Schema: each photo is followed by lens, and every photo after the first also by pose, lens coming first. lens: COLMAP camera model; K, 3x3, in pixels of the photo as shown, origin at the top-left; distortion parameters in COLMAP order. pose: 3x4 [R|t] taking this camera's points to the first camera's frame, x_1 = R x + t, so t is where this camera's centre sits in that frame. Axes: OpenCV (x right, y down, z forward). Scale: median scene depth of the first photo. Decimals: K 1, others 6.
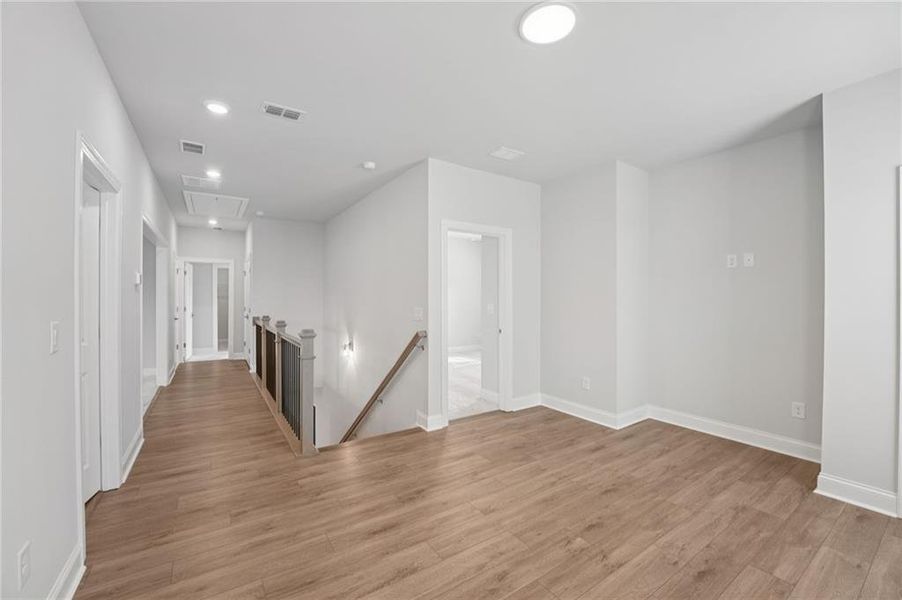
lens RADIAL K [[363.9, 0, 448.7], [0, 363.9, 295.3], [0, 0, 1]] dist [-0.019689, 0.000153]
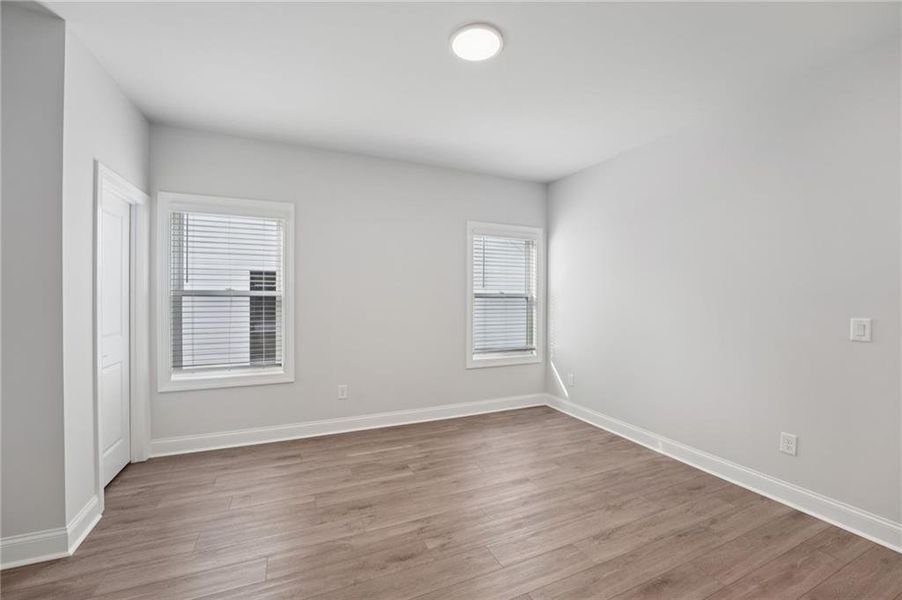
lens RADIAL K [[363.9, 0, 448.7], [0, 363.9, 295.3], [0, 0, 1]] dist [-0.019689, 0.000153]
pose [[-0.984225, -0.006948, 0.176784, 0.127575], [-0.007586, 0.999967, -0.002938, 0.002830], [-0.176757, -0.004233, -0.984245, 1.685874]]
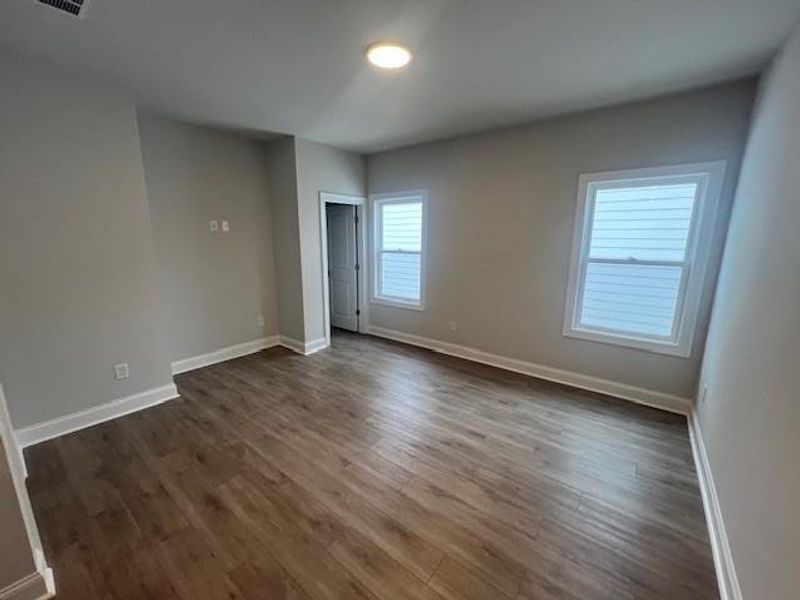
lens RADIAL K [[320.3, 0, 401.3], [0, 320.3, 301.1], [0, 0, 1]] dist [-0.004409, 0.000037]
pose [[-0.315299, -0.188945, 0.929992, -0.768700], [-0.007017, 0.980416, 0.196811, -0.092581], [-0.948966, 0.055529, -0.310451, 1.092482]]
